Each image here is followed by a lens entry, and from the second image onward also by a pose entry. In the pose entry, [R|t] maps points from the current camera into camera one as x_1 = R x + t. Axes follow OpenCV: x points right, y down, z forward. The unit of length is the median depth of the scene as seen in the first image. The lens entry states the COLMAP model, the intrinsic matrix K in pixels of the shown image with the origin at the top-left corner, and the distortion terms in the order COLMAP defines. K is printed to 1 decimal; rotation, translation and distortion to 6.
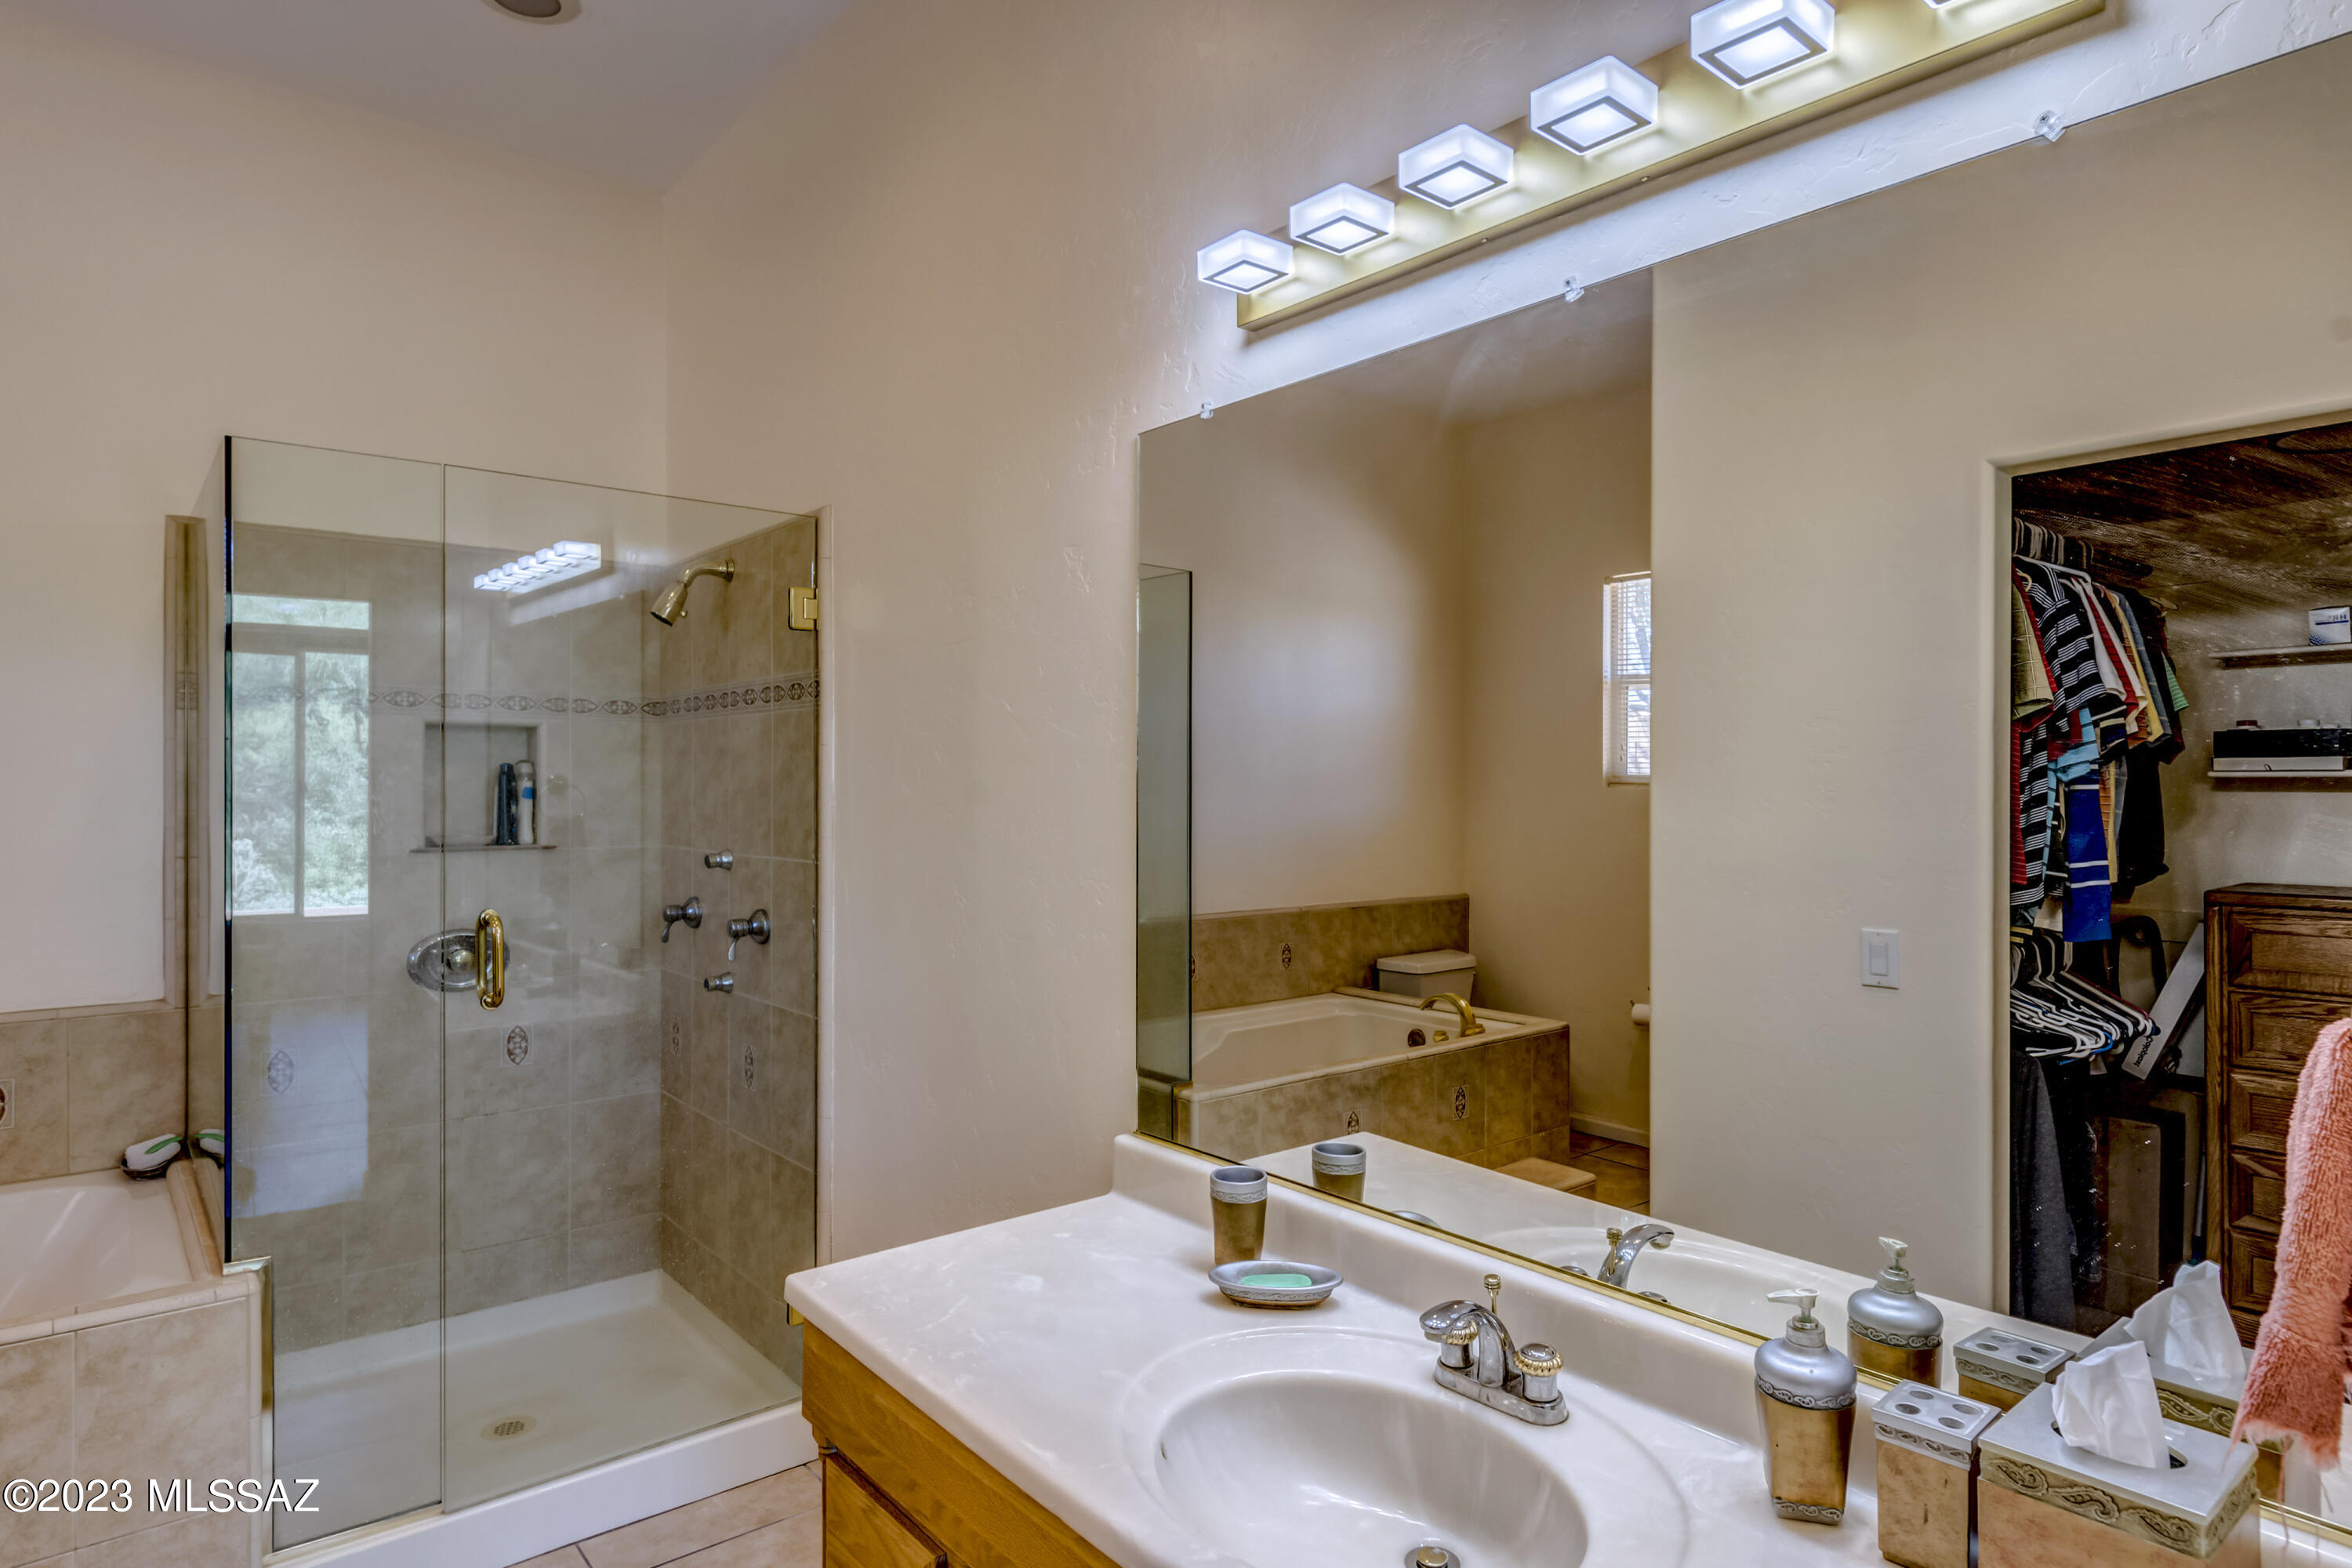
lens RADIAL K [[1308.7, 0, 1174.9], [0, 1308.7, 780.3], [0, 0, 1]] dist [0.000784, 0.000058]
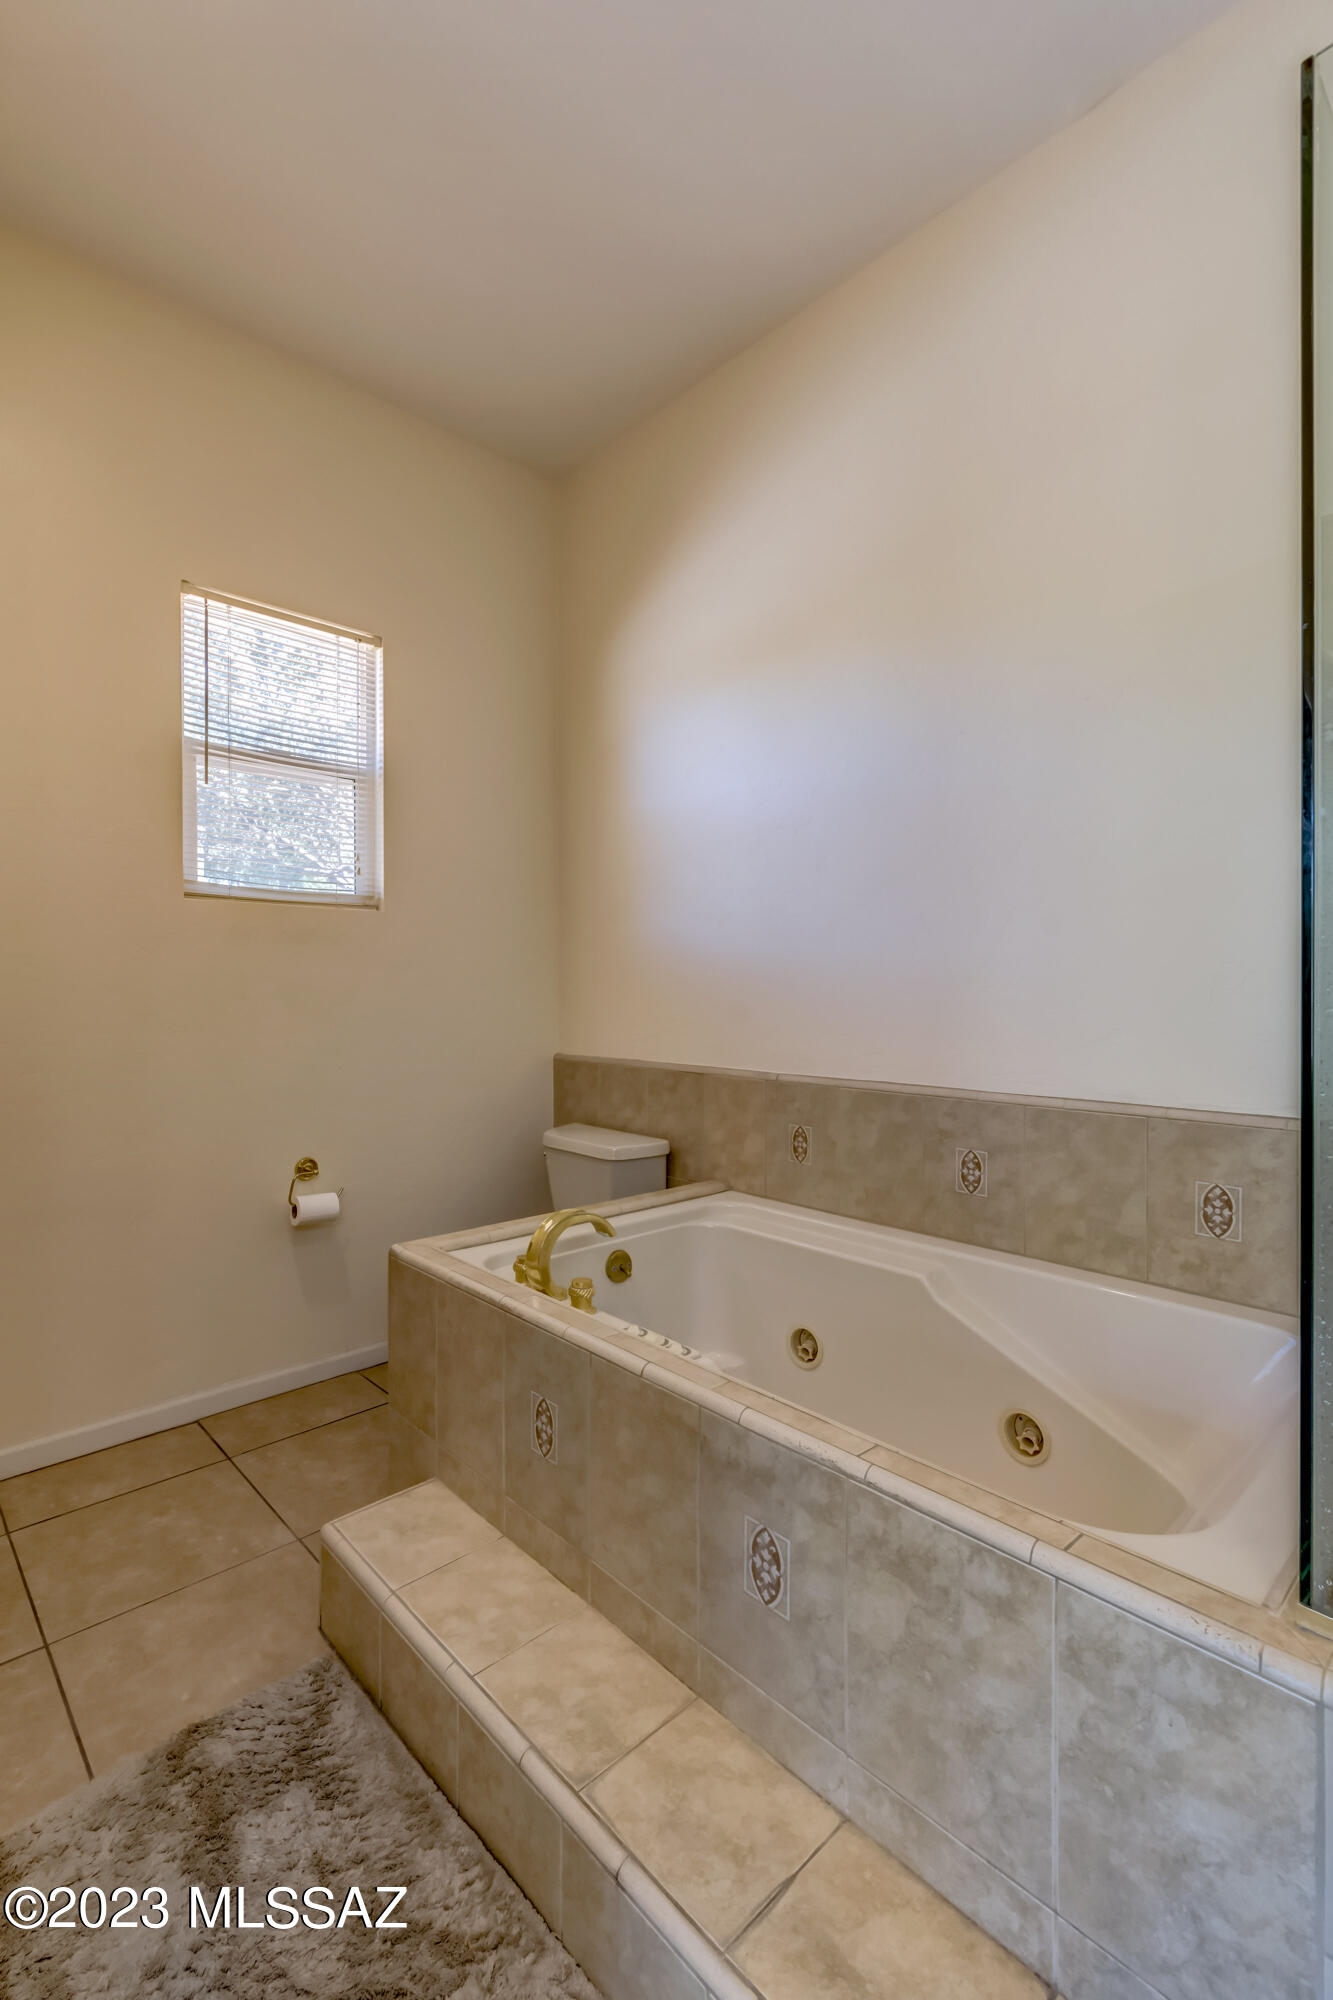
lens RADIAL K [[890.7, 0, 665.3], [0, 890.7, 995.4], [0, 0, 1]] dist [-0.001852, -0.001121]
pose [[0.060259, -0.002359, -0.998180, -0.399333], [-0.001315, 0.999996, -0.002443, 0.129861], [0.998182, 0.001460, 0.060256, 0.757596]]
